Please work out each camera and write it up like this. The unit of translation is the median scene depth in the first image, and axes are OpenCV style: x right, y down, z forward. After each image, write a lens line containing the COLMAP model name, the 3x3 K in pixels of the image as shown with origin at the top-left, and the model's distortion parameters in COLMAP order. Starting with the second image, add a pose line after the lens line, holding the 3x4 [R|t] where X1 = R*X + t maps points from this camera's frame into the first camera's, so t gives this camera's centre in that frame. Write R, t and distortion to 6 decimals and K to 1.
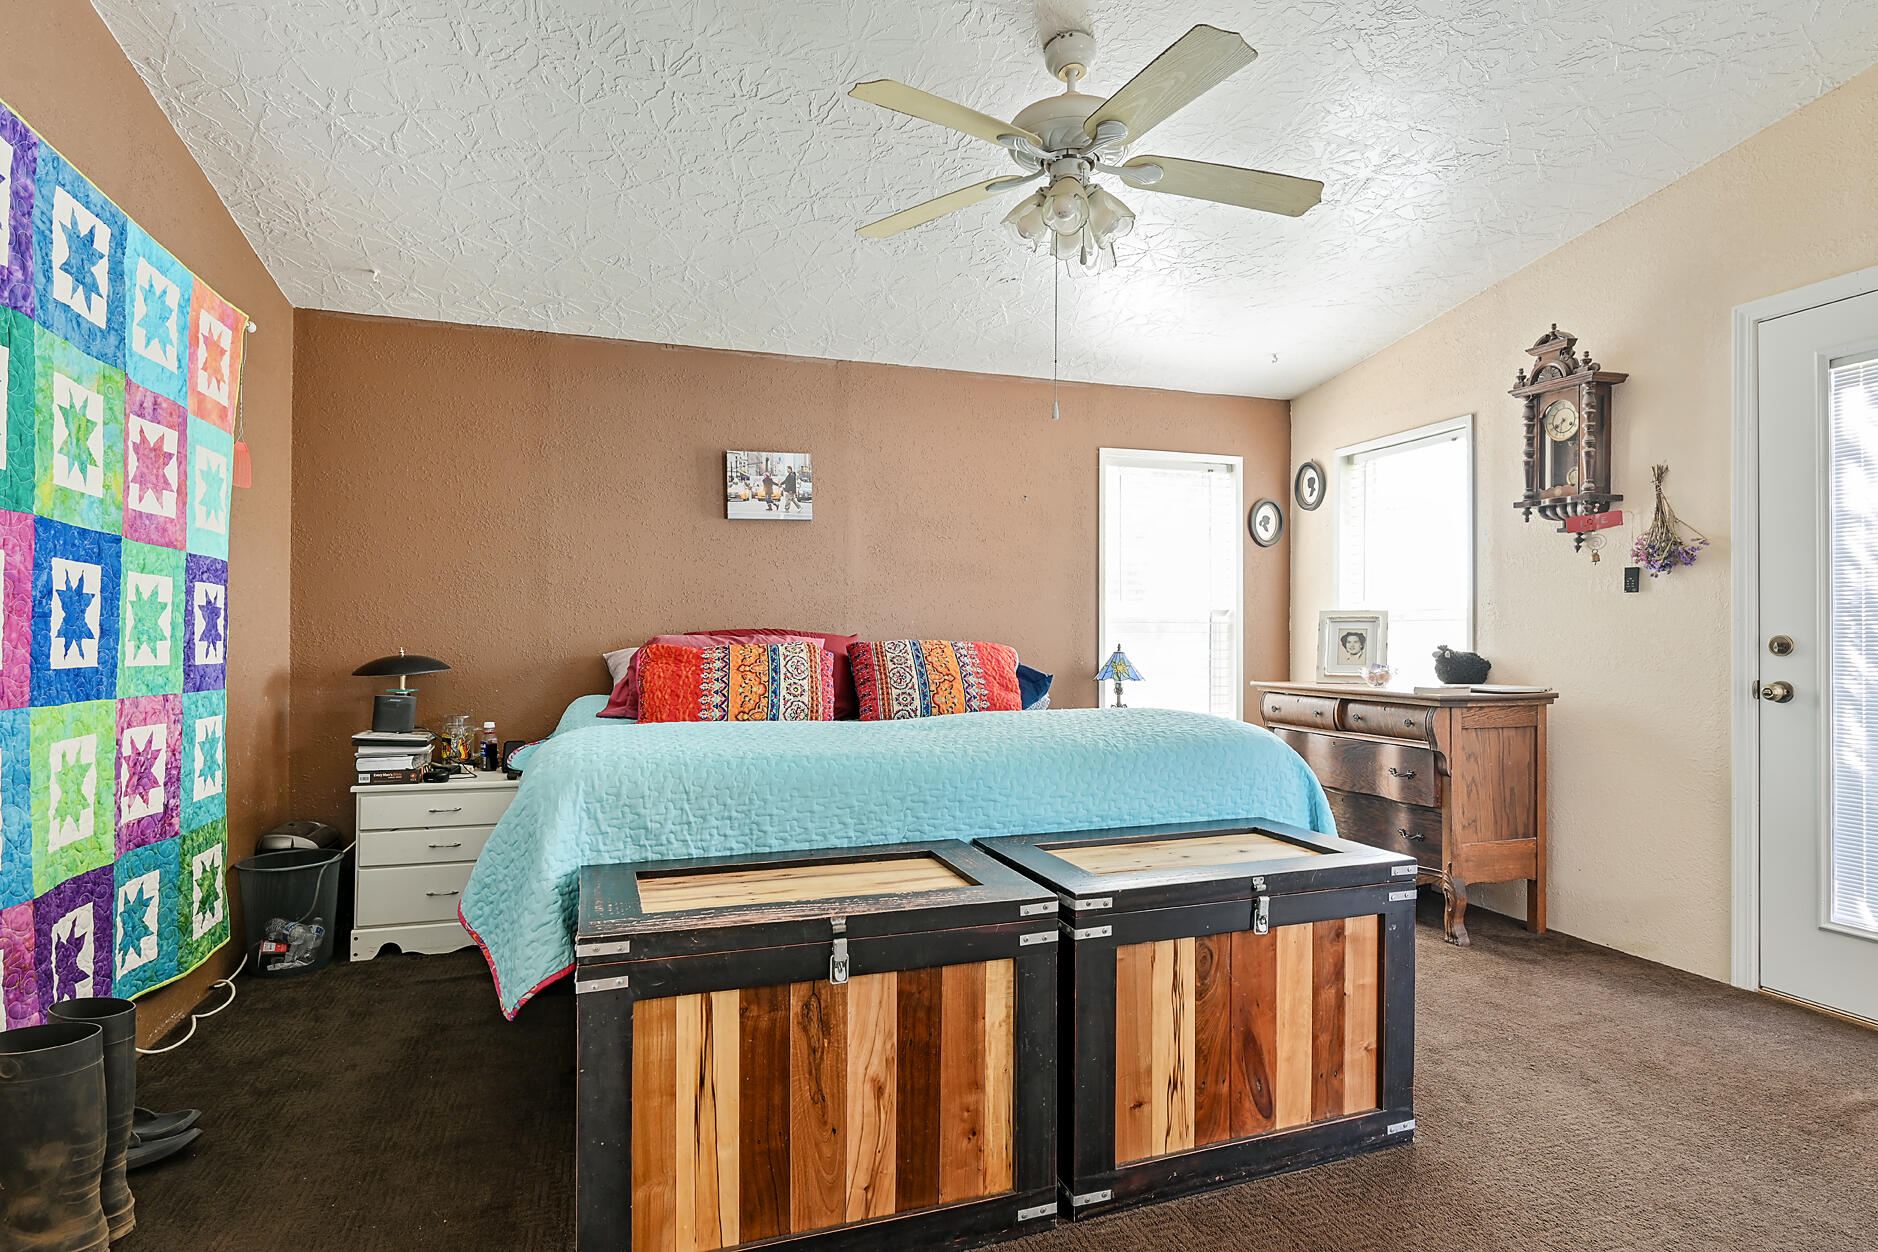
lens RADIAL K [[959.9, 0, 950.4], [0, 959.9, 630.4], [0, 0, 1]] dist [-0.008336, 0.002272]
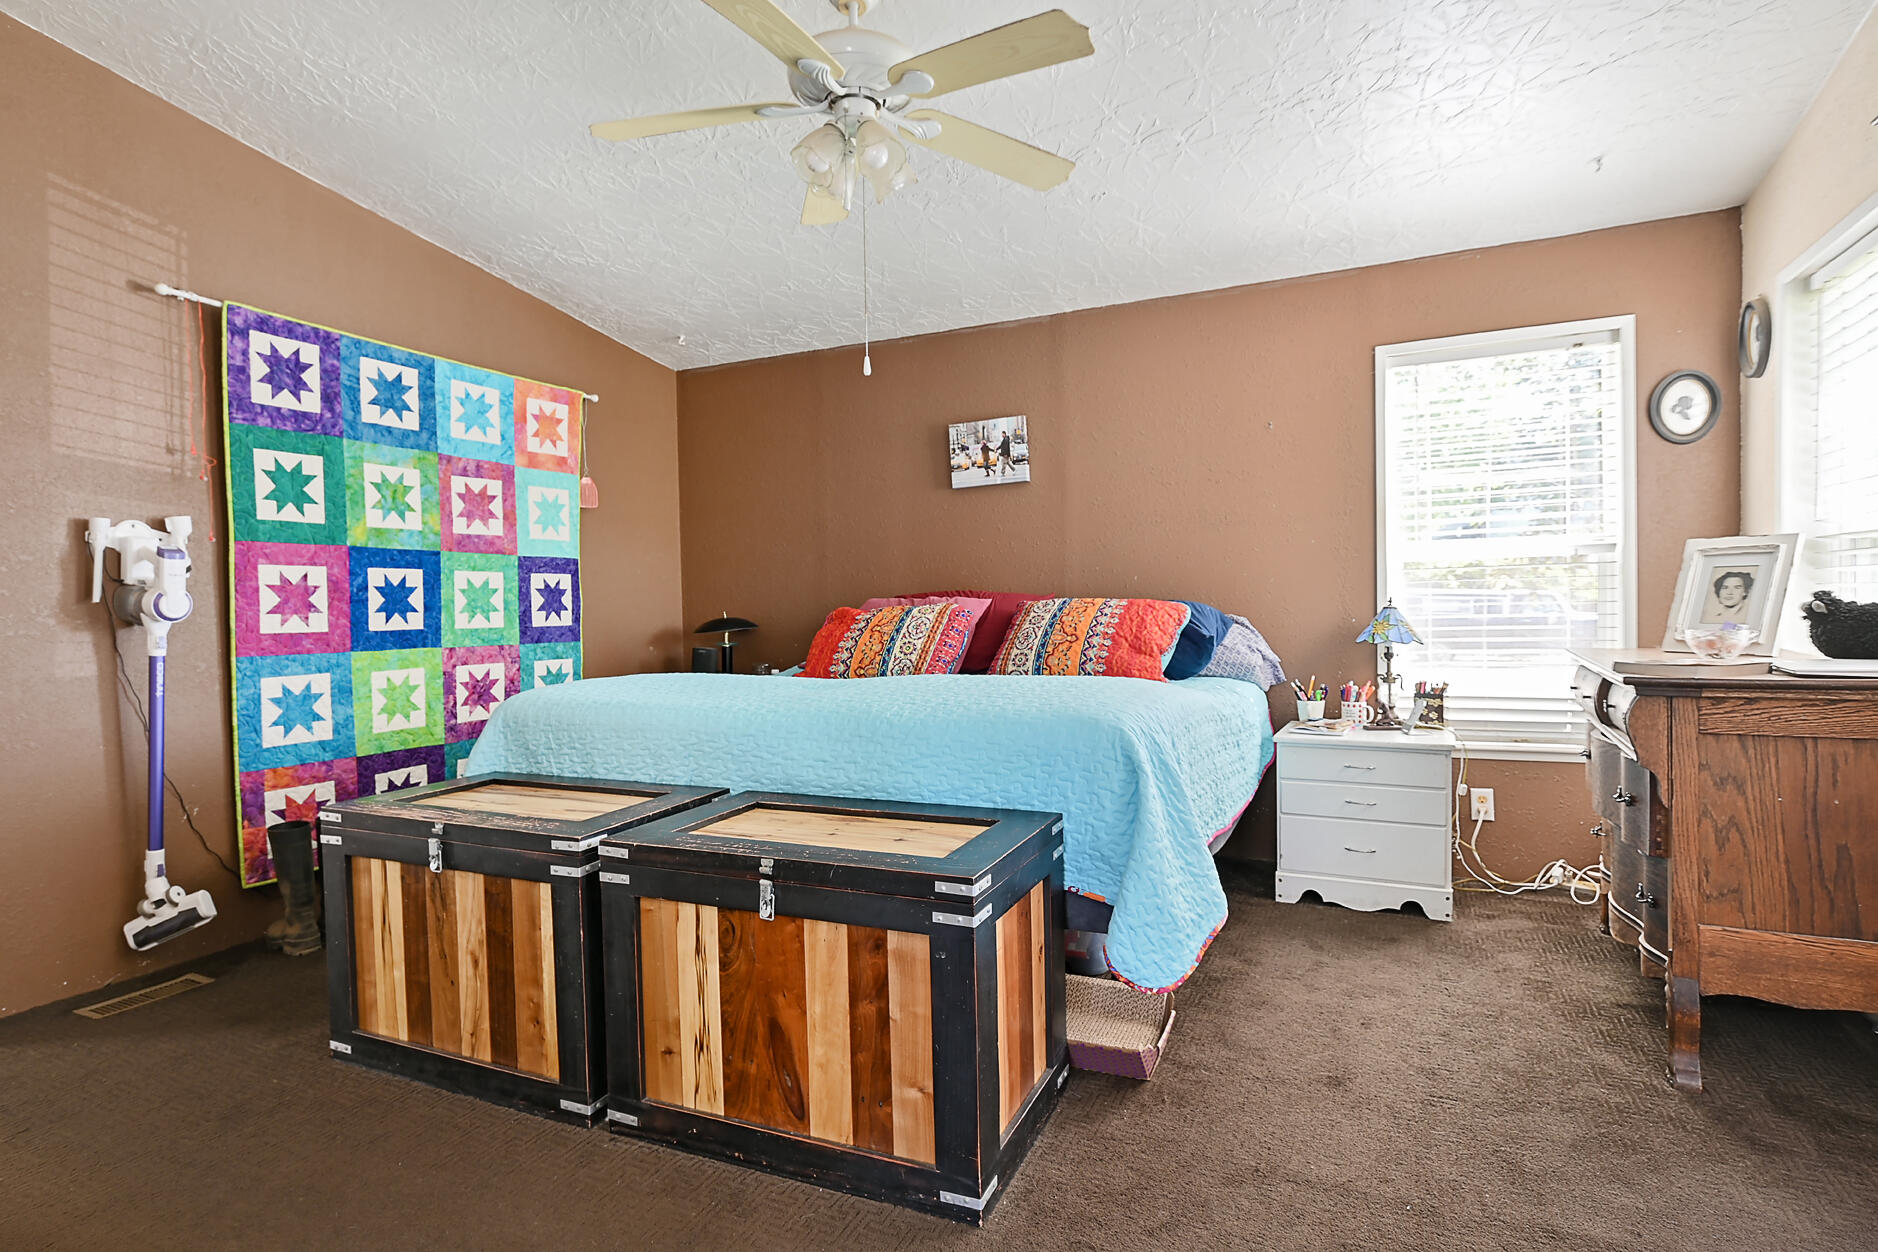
lens RADIAL K [[959.9, 0, 951.9], [0, 959.9, 622.2], [0, 0, 1]] dist [-0.008336, 0.002272]
pose [[0.726103, -0.000931, -0.687586, 1.004561], [0.029283, 0.999134, 0.029570, 0.003493], [0.686962, -0.041605, 0.725501, 0.415467]]
